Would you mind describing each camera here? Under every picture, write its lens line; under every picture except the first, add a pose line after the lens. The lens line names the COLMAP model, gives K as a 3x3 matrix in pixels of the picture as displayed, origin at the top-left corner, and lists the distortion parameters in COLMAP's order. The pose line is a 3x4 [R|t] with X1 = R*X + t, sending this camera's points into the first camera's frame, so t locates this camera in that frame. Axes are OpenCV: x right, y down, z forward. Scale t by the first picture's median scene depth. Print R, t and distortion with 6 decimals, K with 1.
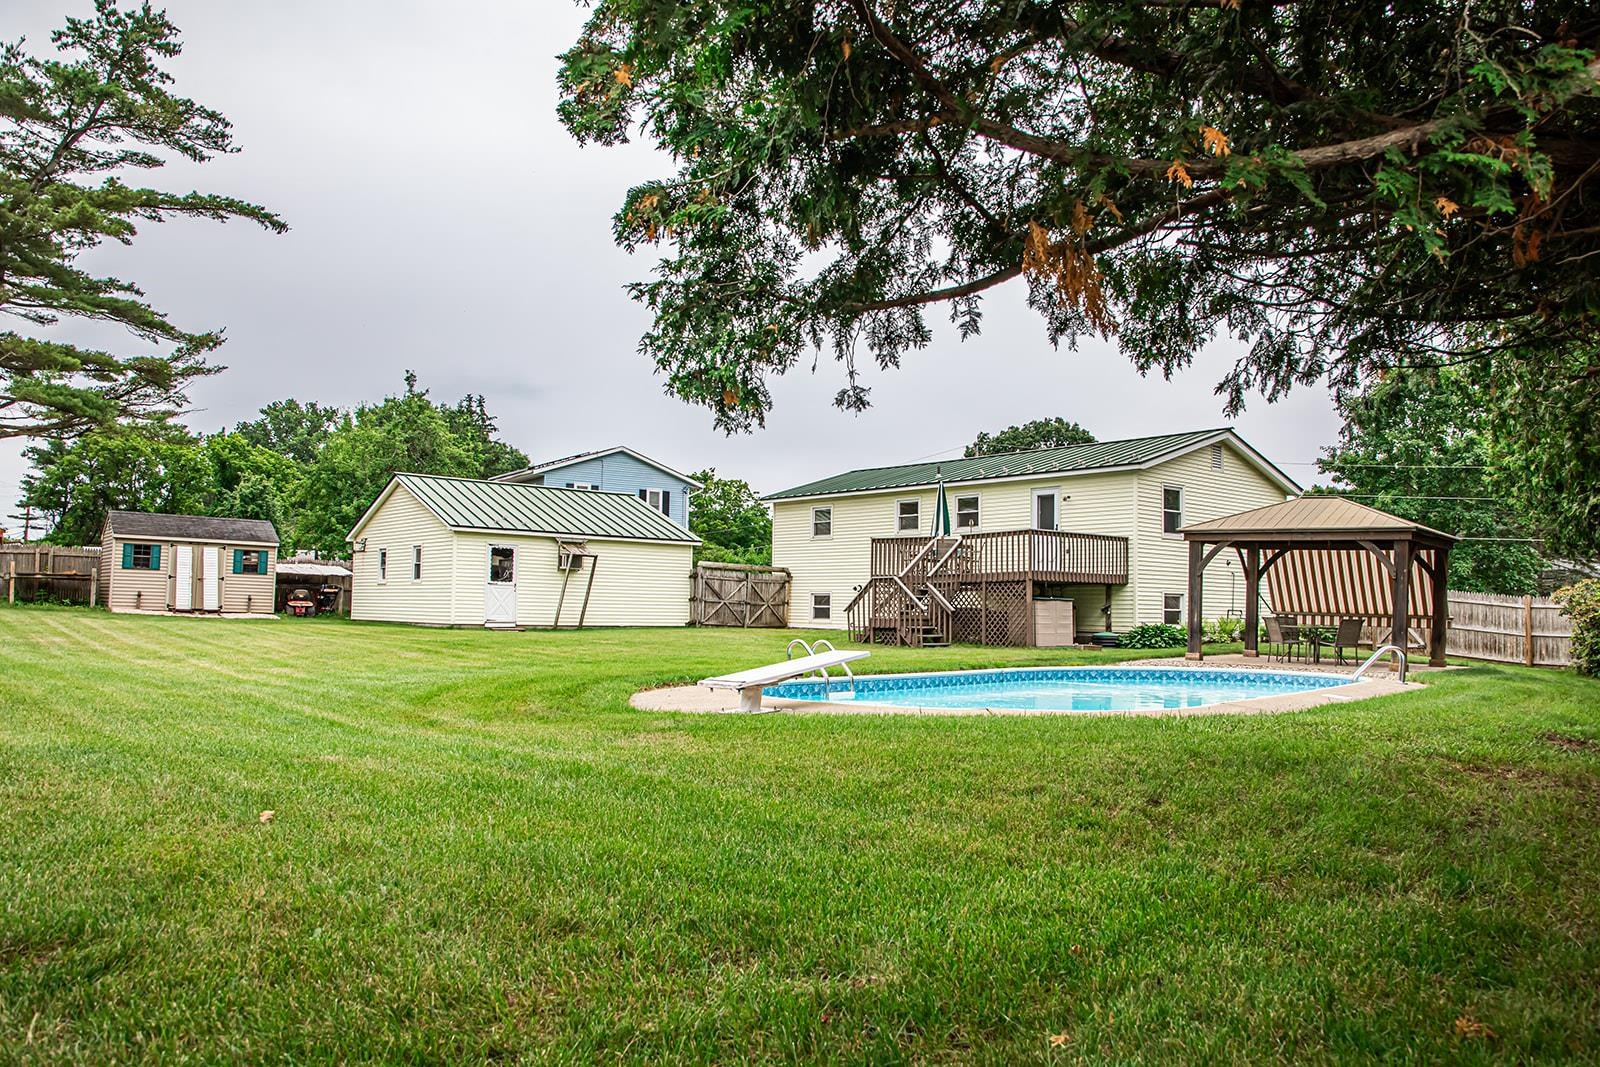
lens RADIAL K [[1140.2, 0, 800.0], [0, 1140.2, 533.5], [0, 0, 1]] dist [-0.060450, 0.004343]
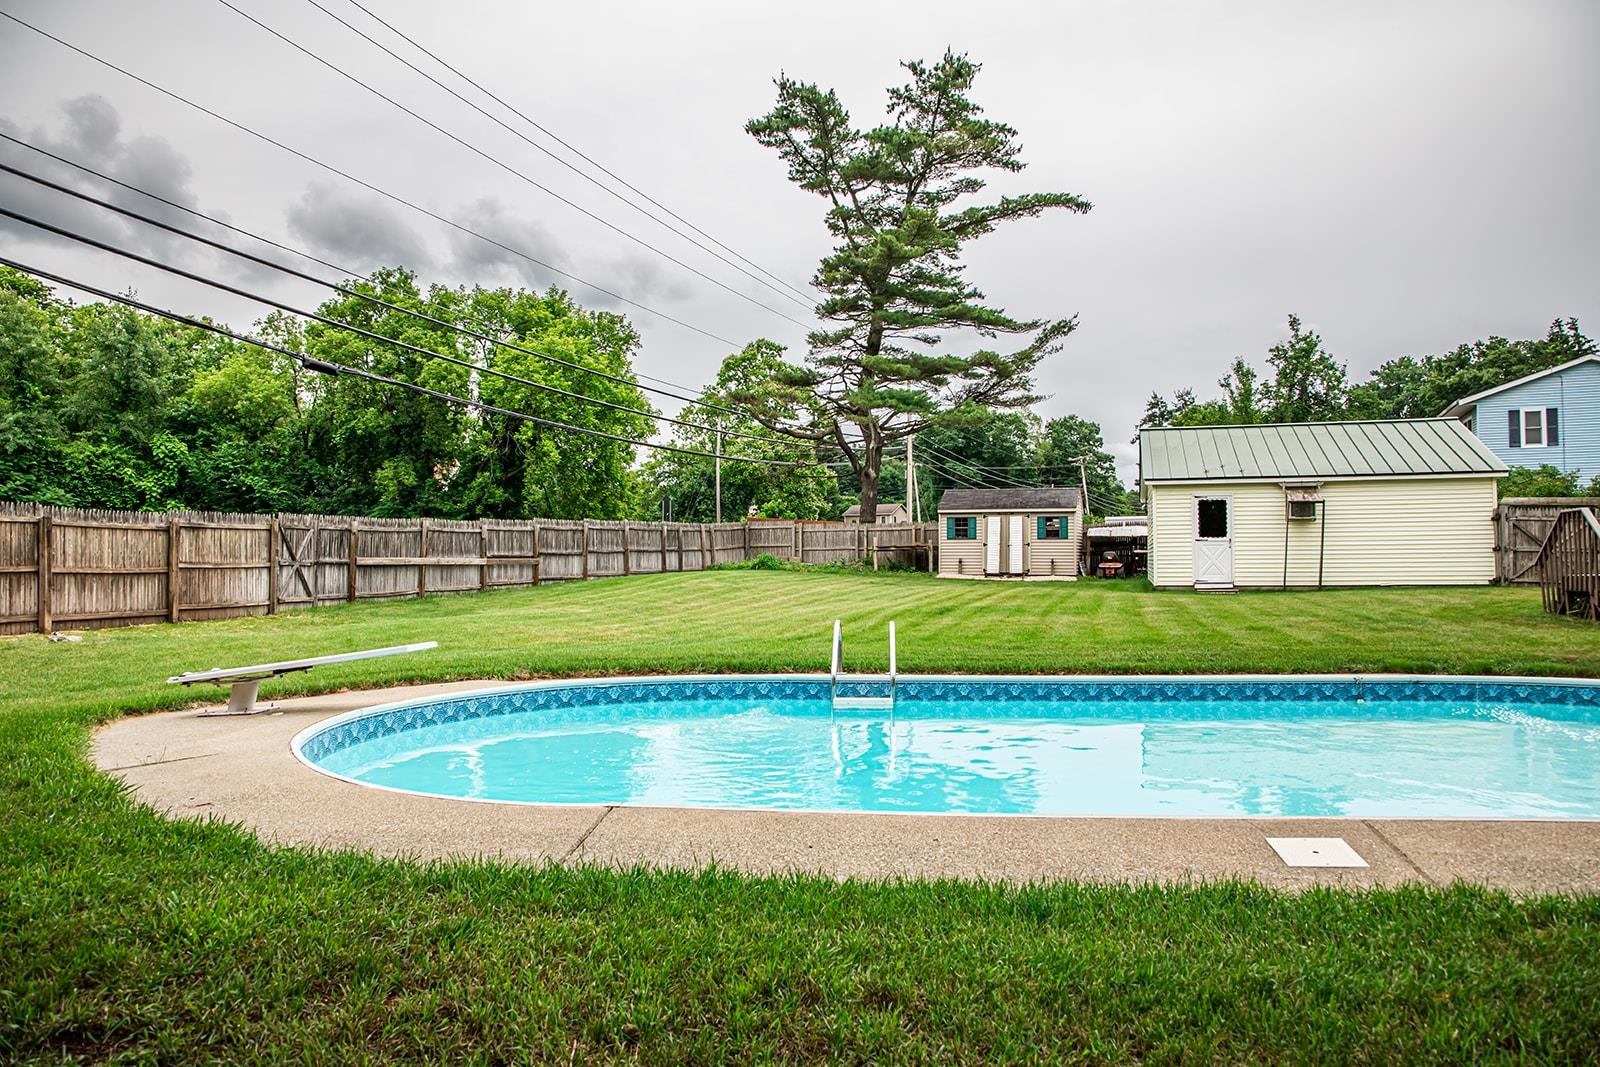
lens RADIAL K [[1074.9, 0, 813.6], [0, 1074.9, 482.7], [0, 0, 1]] dist [-0.051753, 0.001962]
pose [[0.567991, -0.079282, -0.819207, 0.220942], [0.071363, 0.996345, -0.046946, 0.014577], [0.819935, -0.031796, 0.571573, 0.235101]]
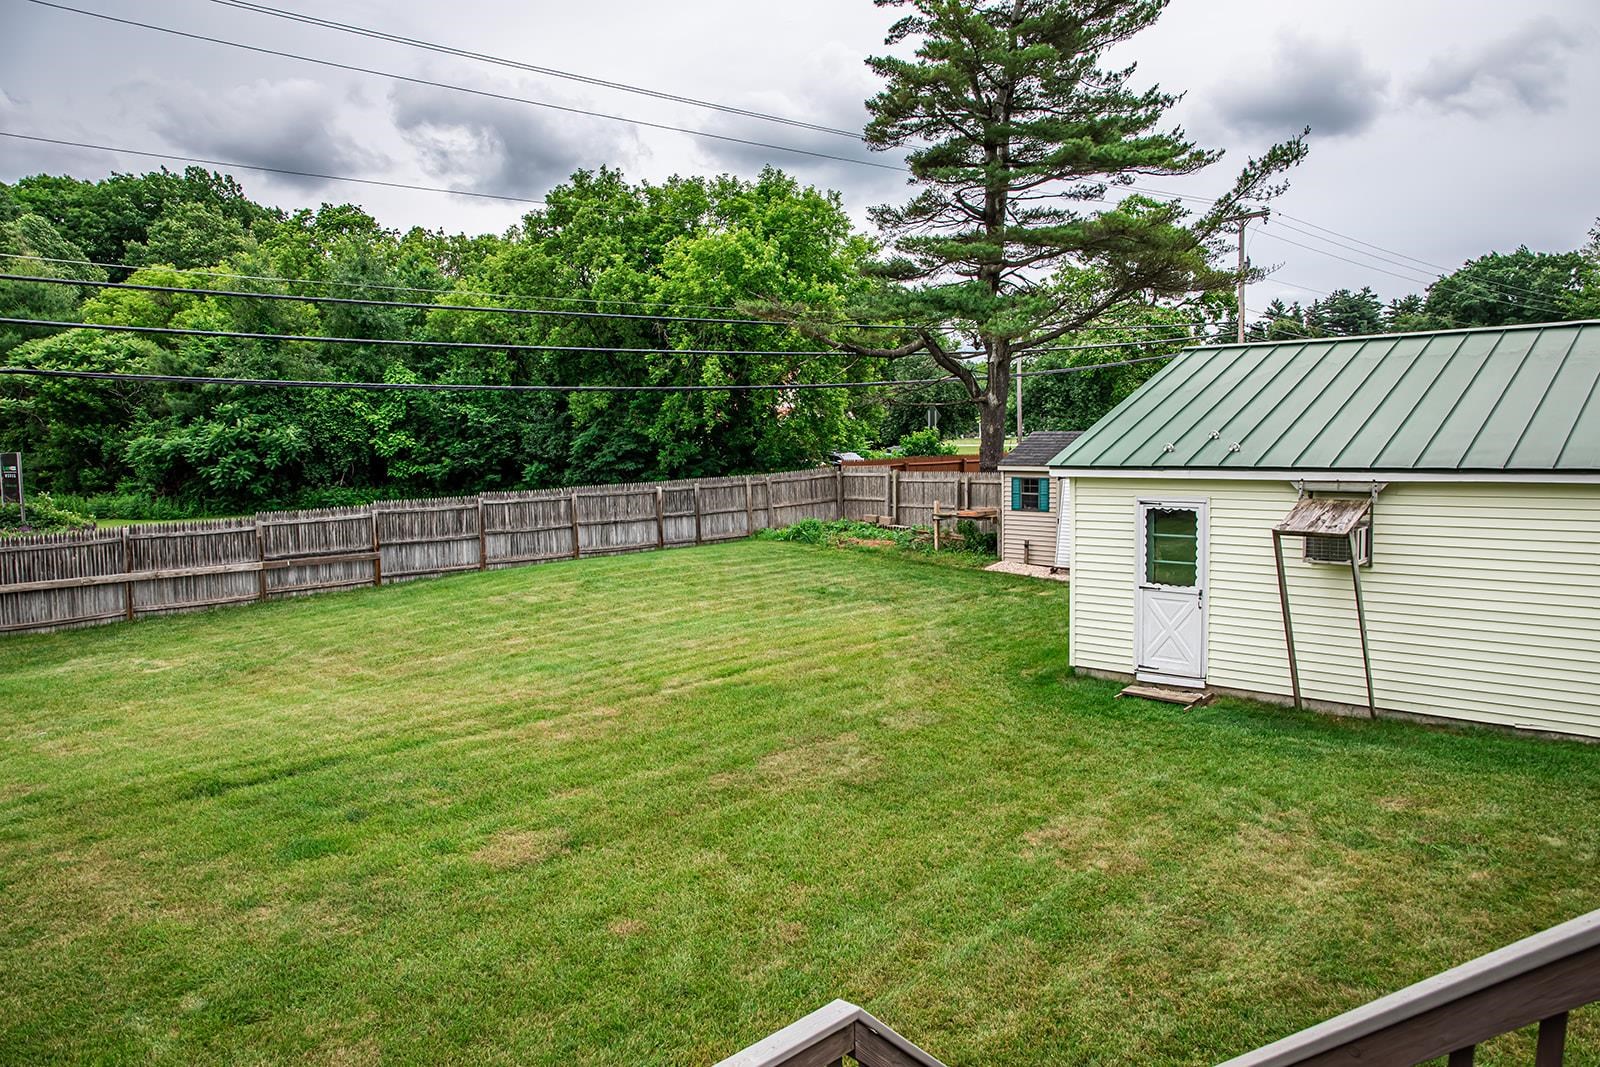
lens RADIAL K [[1140.2, 0, 800.0], [0, 1140.2, 533.5], [0, 0, 1]] dist [-0.060450, 0.004343]
pose [[0.139154, 0.057712, -0.988588, 0.141882], [0.087369, 0.993692, 0.070309, -0.019477], [0.986409, -0.096156, 0.133234, 0.707806]]
